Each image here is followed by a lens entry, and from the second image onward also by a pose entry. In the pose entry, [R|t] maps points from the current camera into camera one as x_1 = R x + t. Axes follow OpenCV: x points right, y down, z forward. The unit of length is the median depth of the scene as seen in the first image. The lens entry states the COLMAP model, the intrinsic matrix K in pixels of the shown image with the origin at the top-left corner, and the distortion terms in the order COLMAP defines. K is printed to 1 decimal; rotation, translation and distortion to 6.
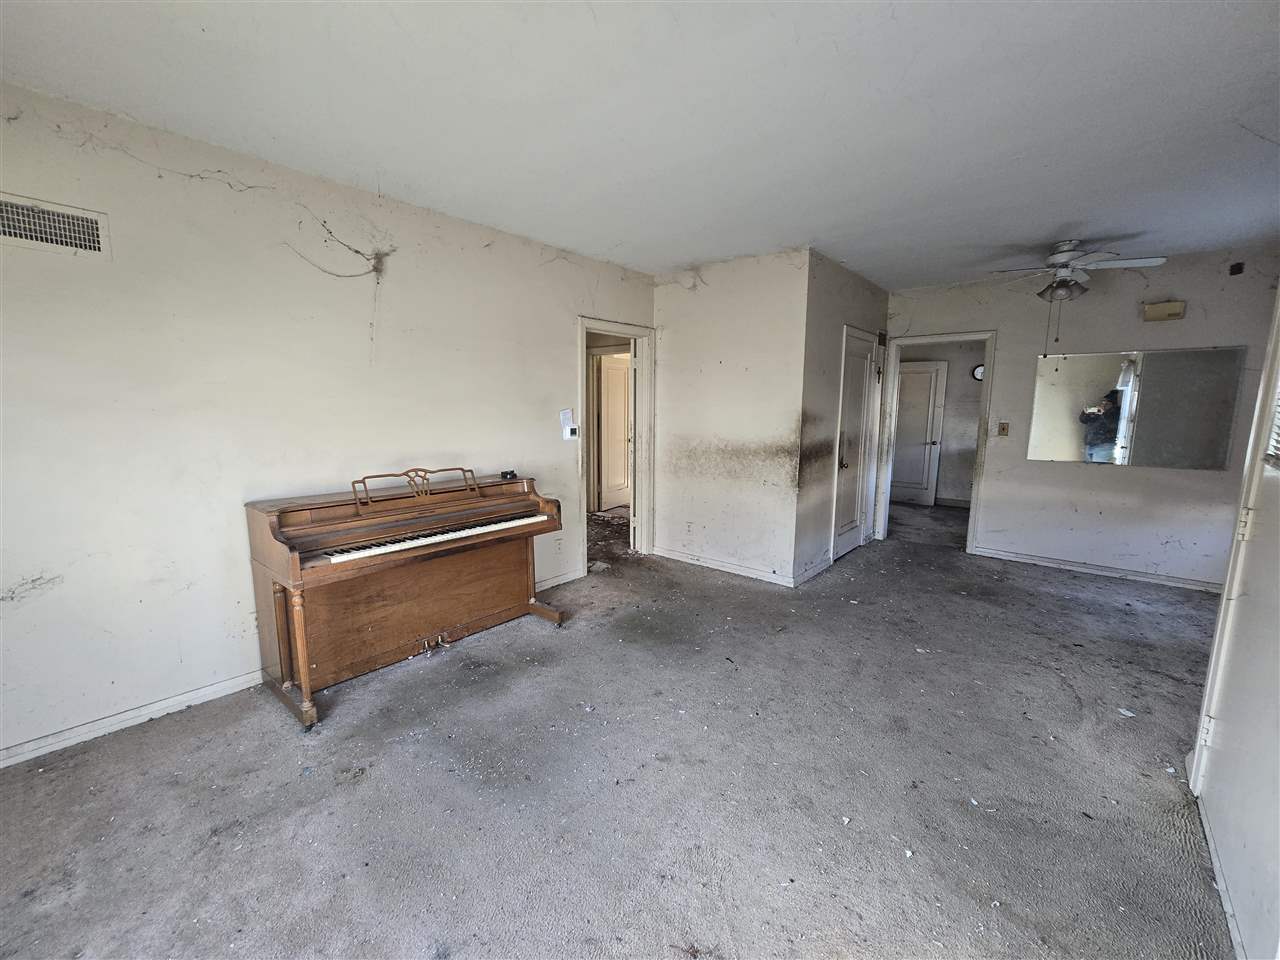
lens RADIAL K [[524.3, 0, 646.4], [0, 524.3, 476.7], [0, 0, 1]] dist [0.001639, 0.000094]
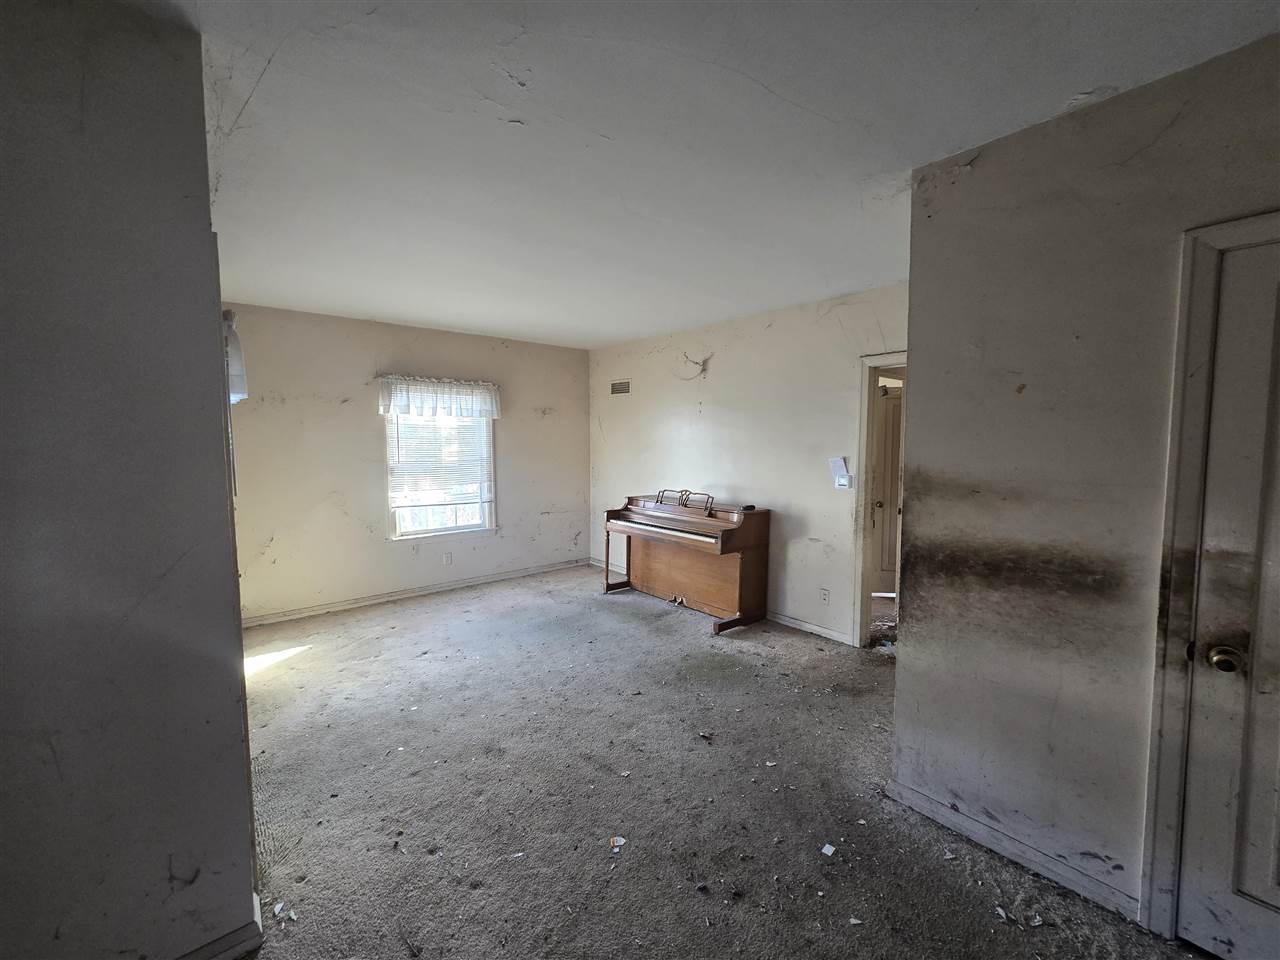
lens RADIAL K [[524.3, 0, 645.6], [0, 524.3, 480.0], [0, 0, 1]] dist [0.001639, 0.000094]
pose [[-0.157840, 0.066610, -0.985215, 1.181035], [-0.143059, 0.985654, 0.089559, -0.172829], [0.977047, 0.155080, -0.146046, 1.116707]]
